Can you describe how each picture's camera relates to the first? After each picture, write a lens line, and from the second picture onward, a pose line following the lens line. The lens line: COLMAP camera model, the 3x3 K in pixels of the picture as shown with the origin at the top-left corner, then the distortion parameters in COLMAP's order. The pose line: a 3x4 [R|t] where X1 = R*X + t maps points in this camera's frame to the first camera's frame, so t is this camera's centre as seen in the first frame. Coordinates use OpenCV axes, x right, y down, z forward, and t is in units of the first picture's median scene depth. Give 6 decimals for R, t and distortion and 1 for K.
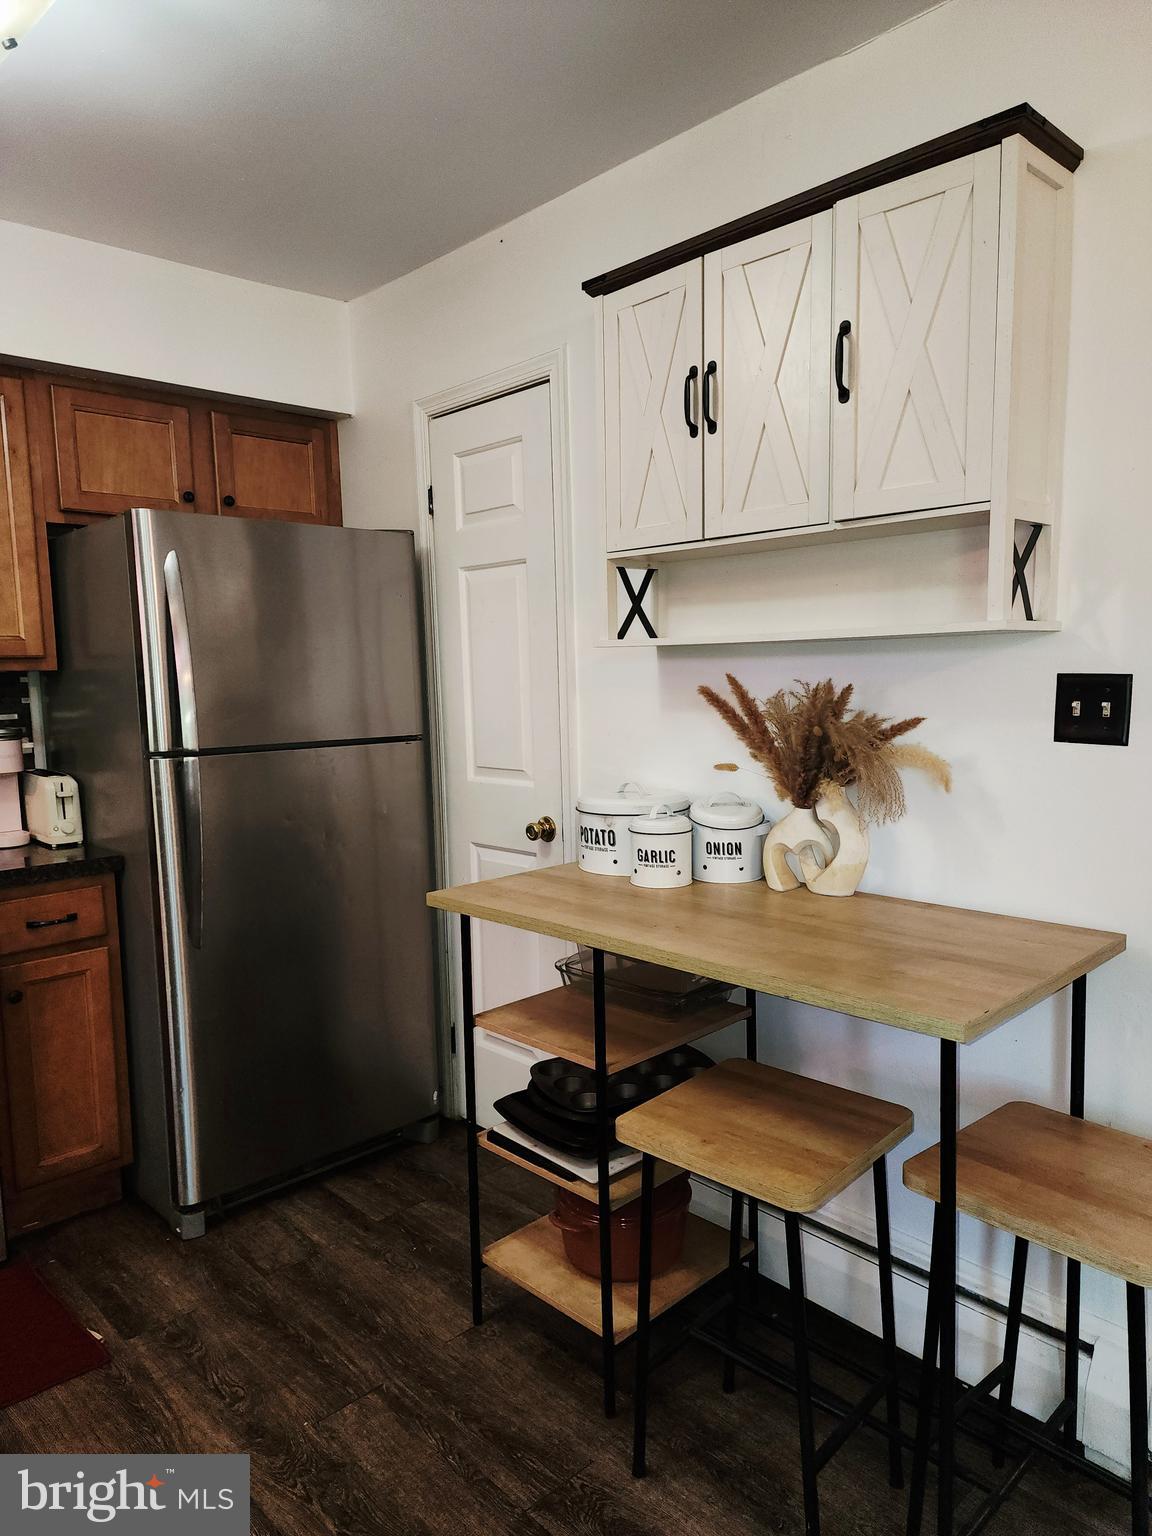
lens RADIAL K [[1024.8, 0, 583.3], [0, 1024.8, 778.6], [0, 0, 1]] dist [0.092171, -0.093714]
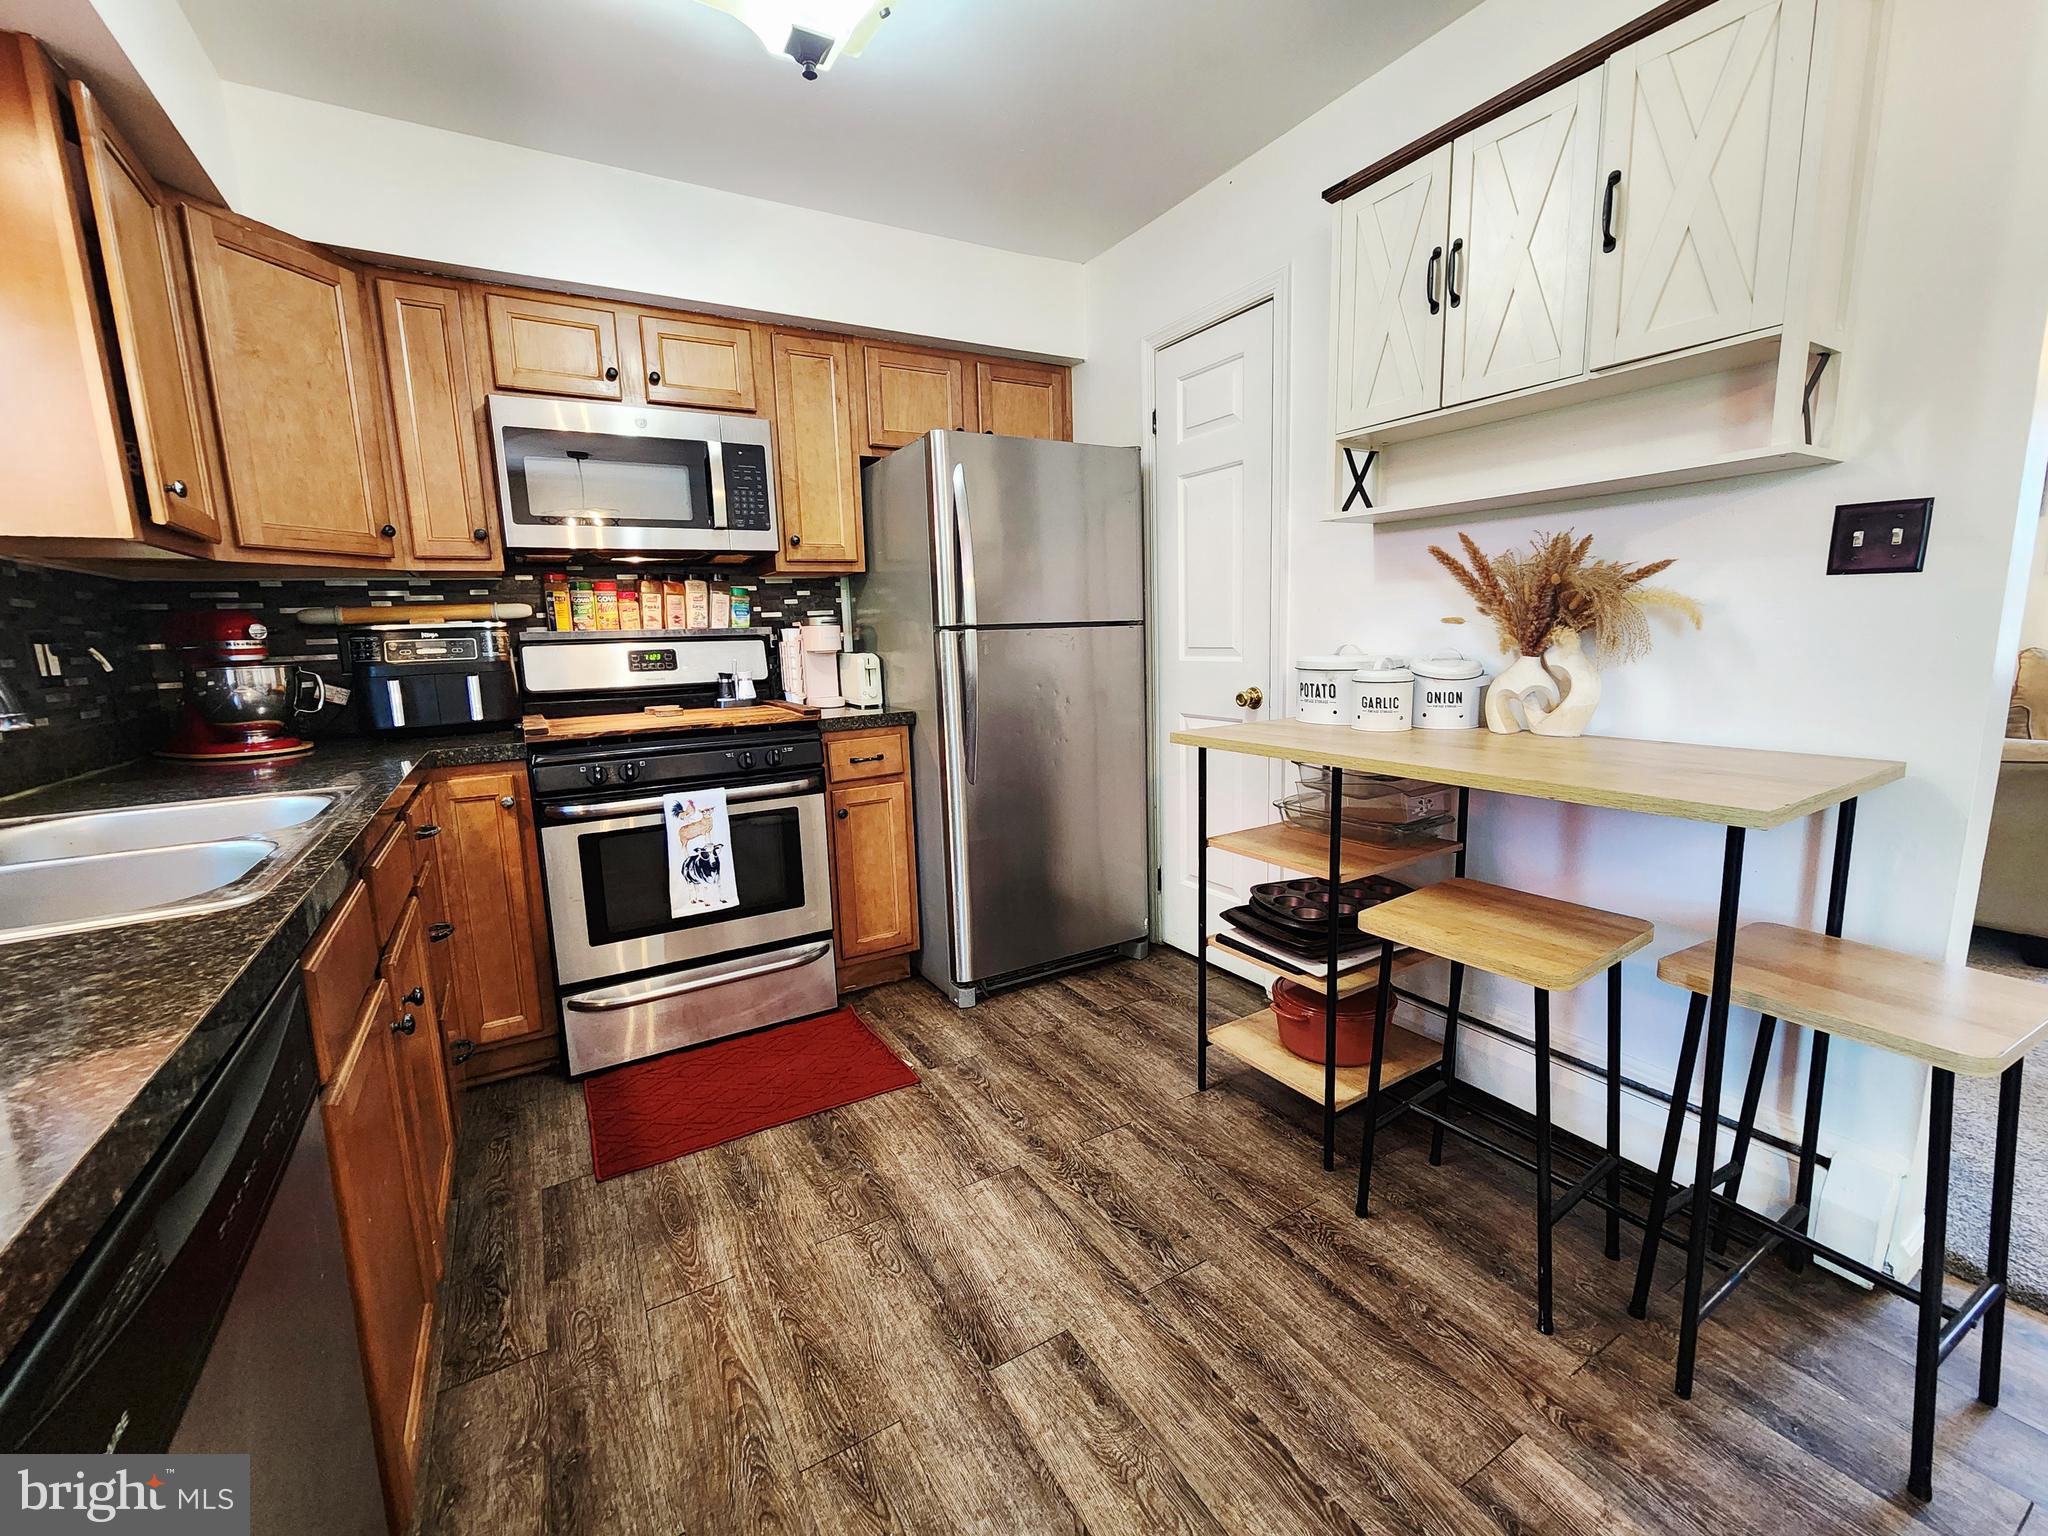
lens RADIAL K [[843.7, 0, 1013.4], [0, 843.7, 757.6], [0, 0, 1]] dist [-0.002128, 0.000119]
pose [[0.973881, 0.025002, -0.225680, -0.103997], [-0.013909, 0.998622, 0.050609, 0.090131], [0.226634, -0.046149, 0.972886, 0.013505]]
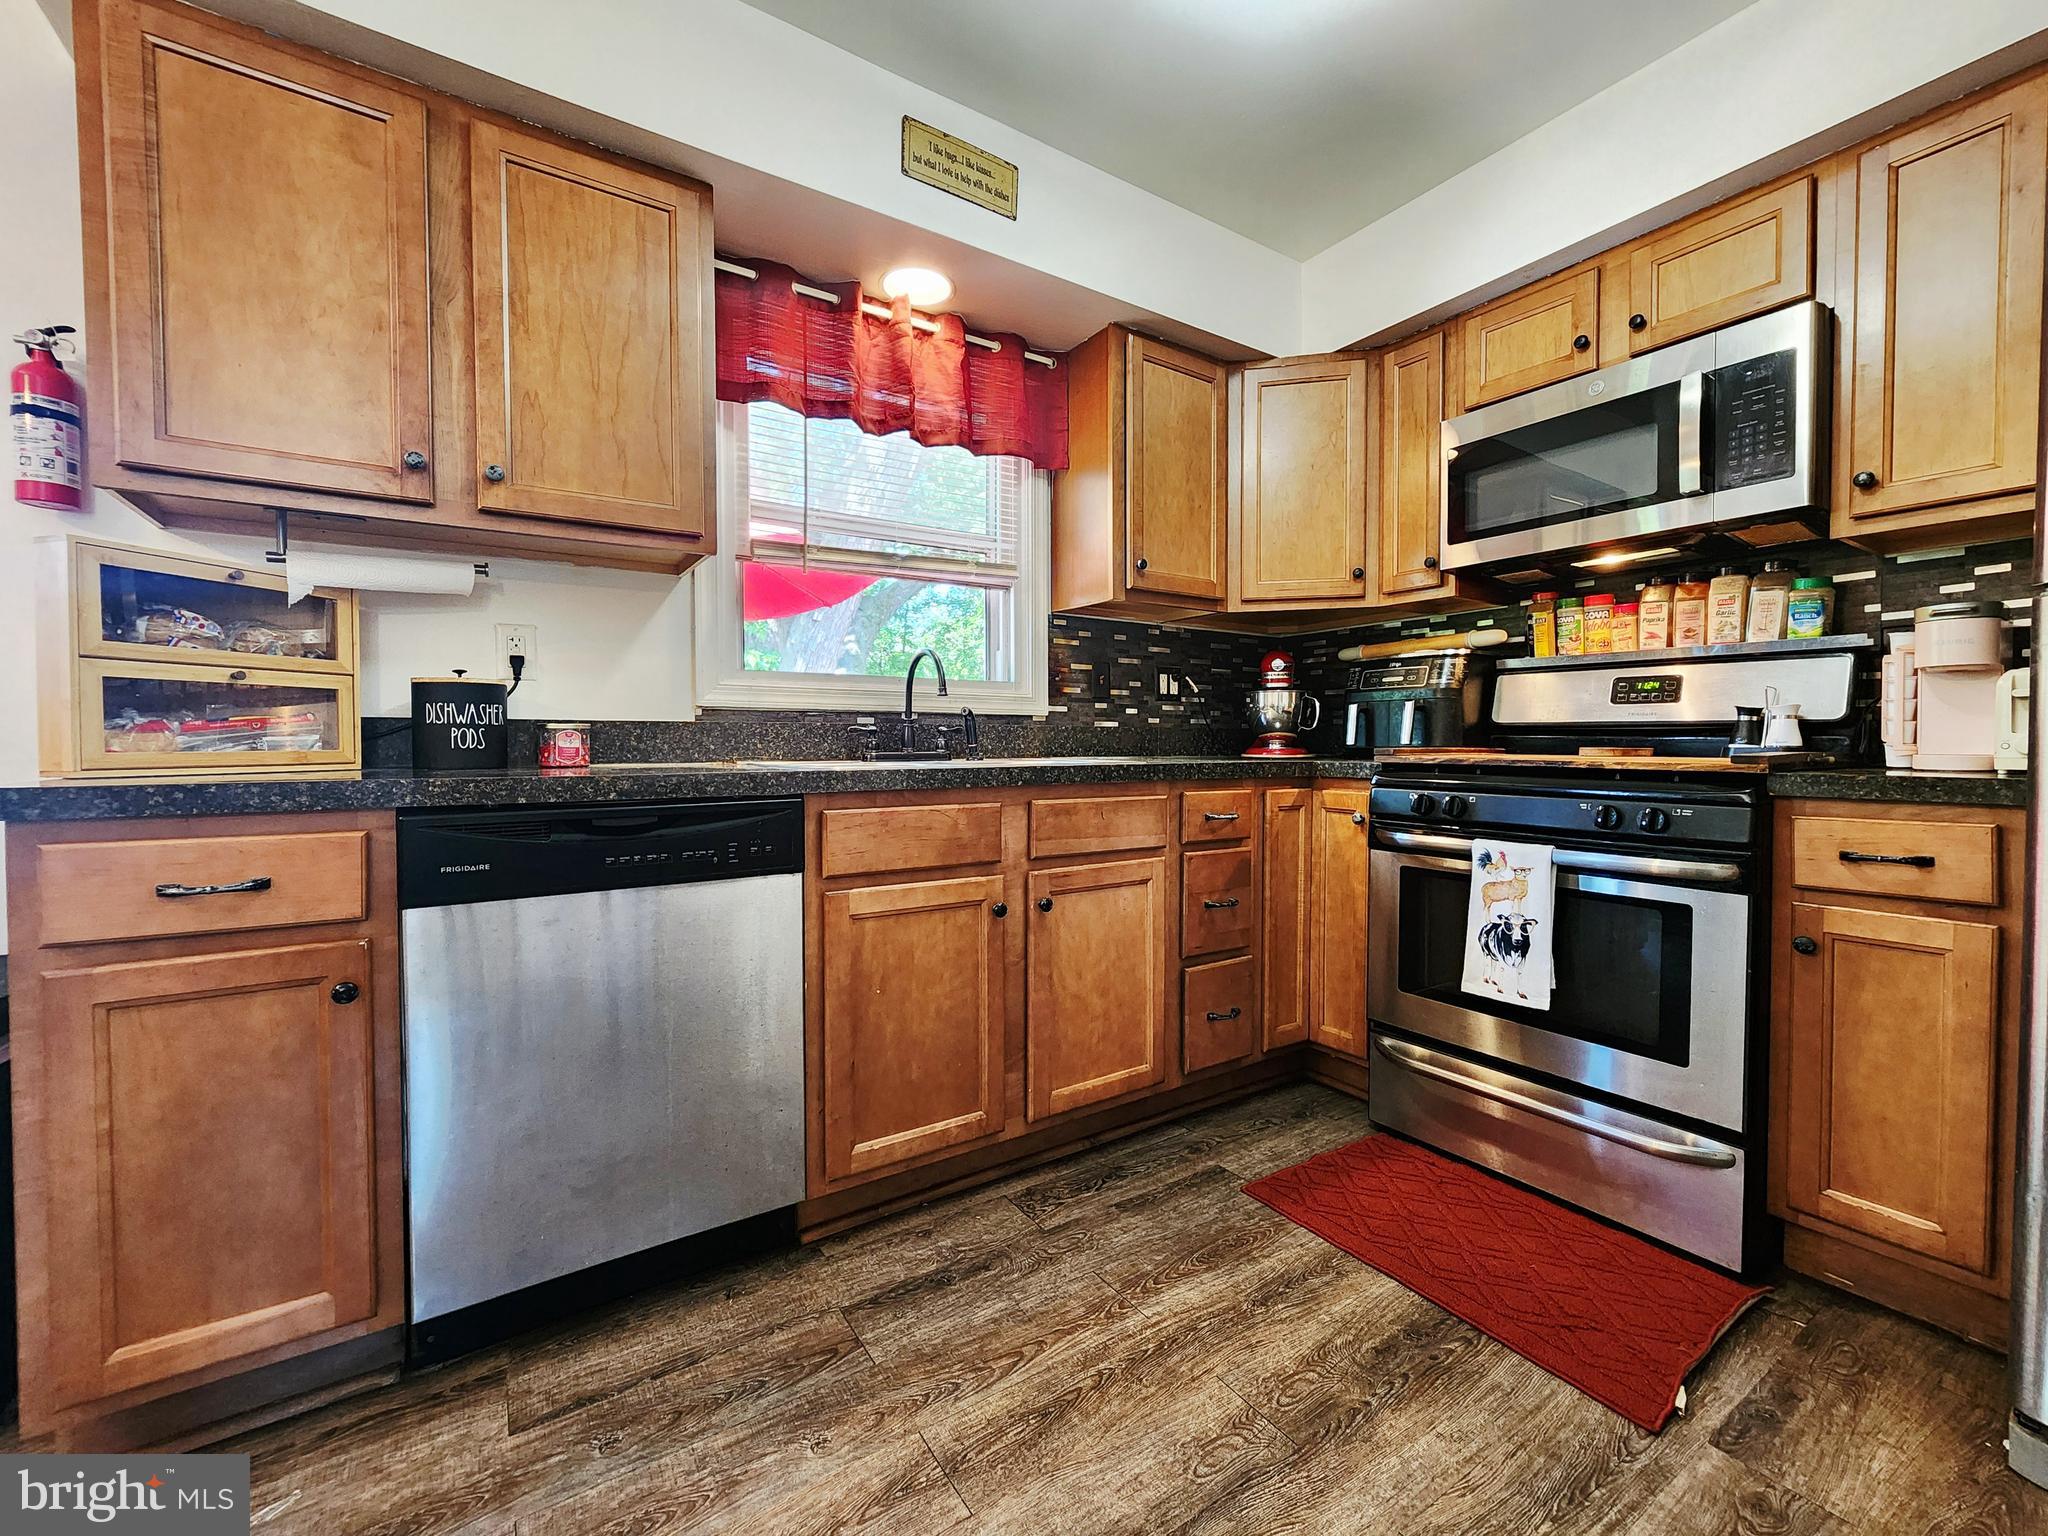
lens RADIAL K [[843.7, 0, 1013.4], [0, 843.7, 757.6], [0, 0, 1]] dist [-0.002128, 0.000119]
pose [[-0.179593, 0.040907, -0.982890, 0.158445], [-0.104487, 0.992690, 0.060406, 0.110418], [0.978176, 0.113547, -0.174006, 0.601775]]
